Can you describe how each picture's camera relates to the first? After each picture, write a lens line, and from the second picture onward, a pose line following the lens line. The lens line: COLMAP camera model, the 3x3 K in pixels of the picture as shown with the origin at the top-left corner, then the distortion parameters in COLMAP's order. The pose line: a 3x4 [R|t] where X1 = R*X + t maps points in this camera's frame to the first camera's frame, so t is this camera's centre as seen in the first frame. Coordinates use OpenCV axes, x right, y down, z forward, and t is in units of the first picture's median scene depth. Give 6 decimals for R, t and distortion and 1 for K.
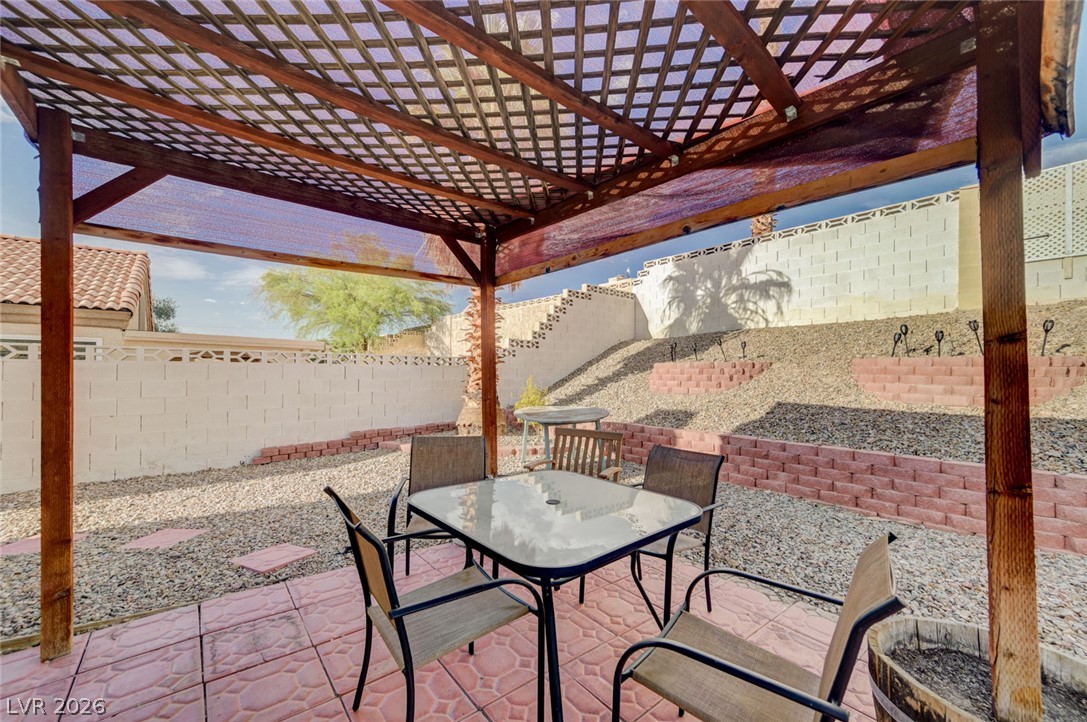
lens RADIAL K [[430.7, 0, 536.9], [0, 430.7, 367.2], [0, 0, 1]] dist [0.000326, 0.000571]
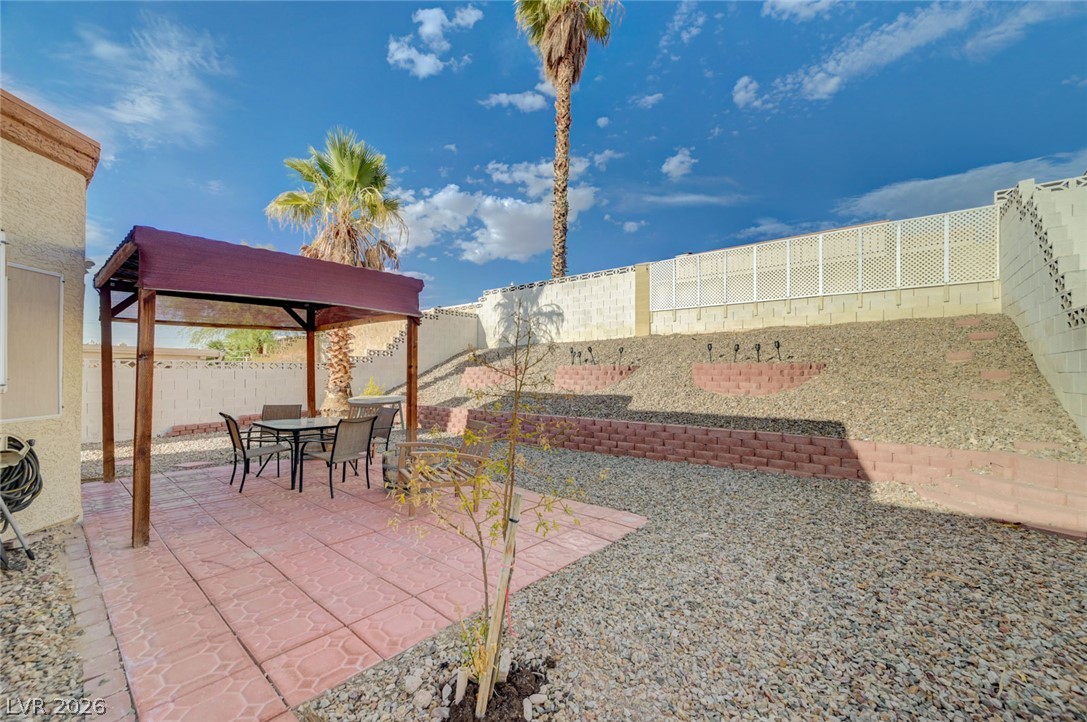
lens RADIAL K [[430.7, 0, 534.6], [0, 430.7, 370.2], [0, 0, 1]] dist [0.000326, 0.000571]
pose [[0.984744, -0.002662, 0.173989, 0.214143], [0.001428, 0.999973, 0.007216, -0.008698], [-0.174003, -0.006857, 0.984721, -0.436584]]
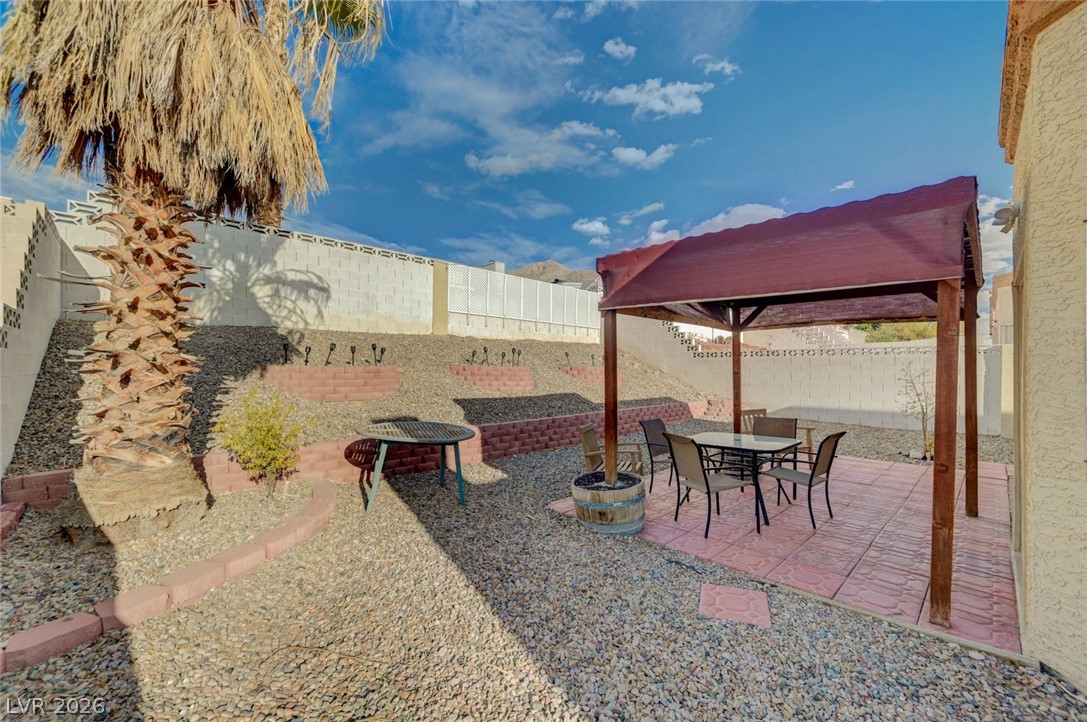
lens RADIAL K [[430.7, 0, 532.6], [0, 430.7, 368.3], [0, 0, 1]] dist [0.000326, 0.000571]
pose [[-0.058169, -0.003840, 0.998299, -0.477902], [-0.010149, 0.999943, 0.003255, -0.010185], [-0.998255, -0.009942, -0.058205, 0.525467]]
